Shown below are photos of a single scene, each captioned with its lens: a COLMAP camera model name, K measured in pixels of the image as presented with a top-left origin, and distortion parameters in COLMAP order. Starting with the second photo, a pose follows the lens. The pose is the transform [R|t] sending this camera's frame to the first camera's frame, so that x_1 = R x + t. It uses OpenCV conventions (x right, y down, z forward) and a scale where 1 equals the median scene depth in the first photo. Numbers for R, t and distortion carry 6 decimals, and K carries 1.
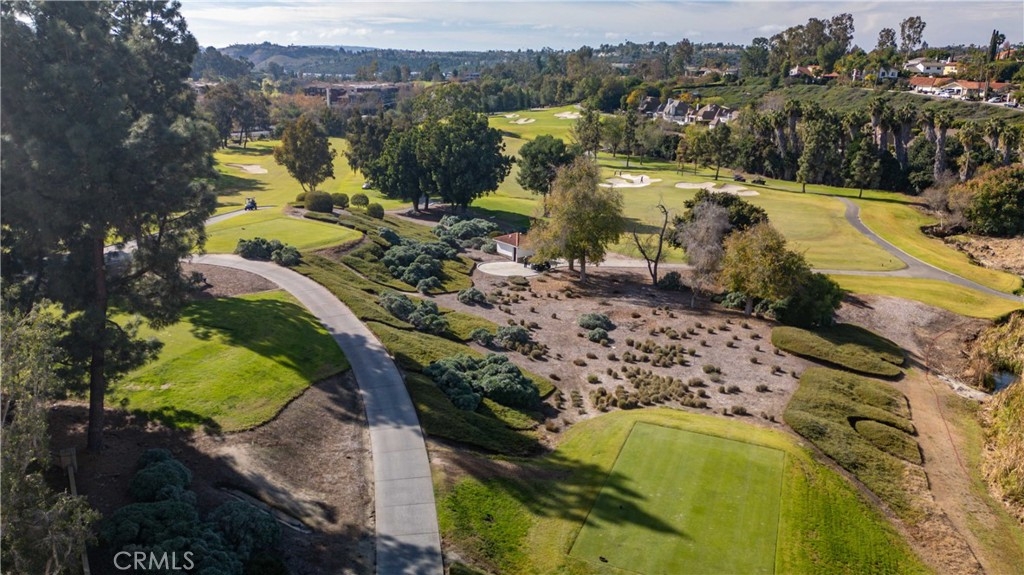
lens RADIAL K [[761.1, 0, 514.4], [0, 761.1, 280.3], [0, 0, 1]] dist [0.051048, -0.035541]
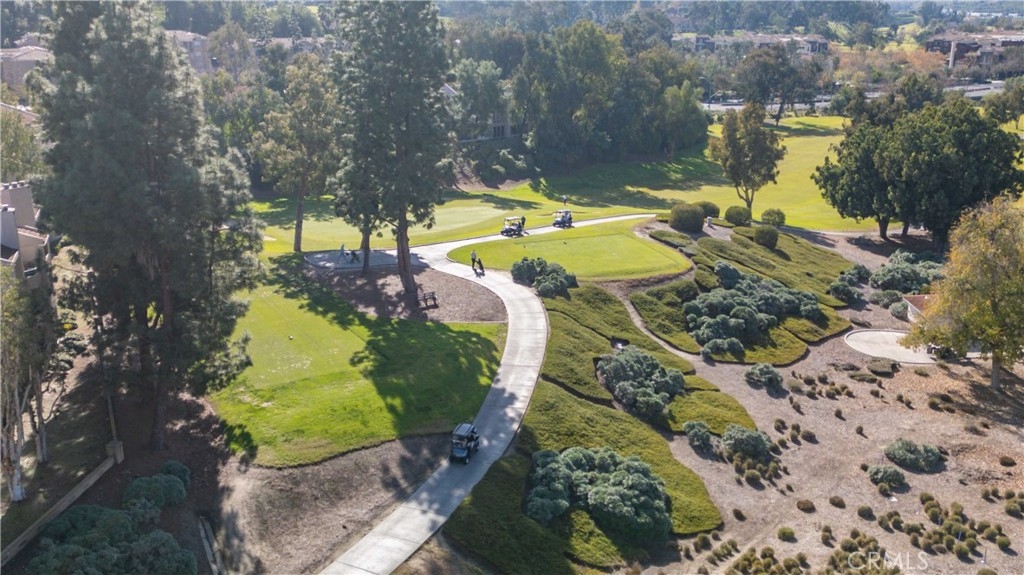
lens RADIAL K [[988.5, 0, 512.0], [0, 988.5, 283.3], [0, 0, 1]] dist [0.061383, 0.000000]
pose [[0.773423, 0.151779, -0.615451, 0.315049], [-0.152859, 0.986916, 0.051294, -0.073883], [0.615184, 0.054405, 0.786504, 0.090012]]
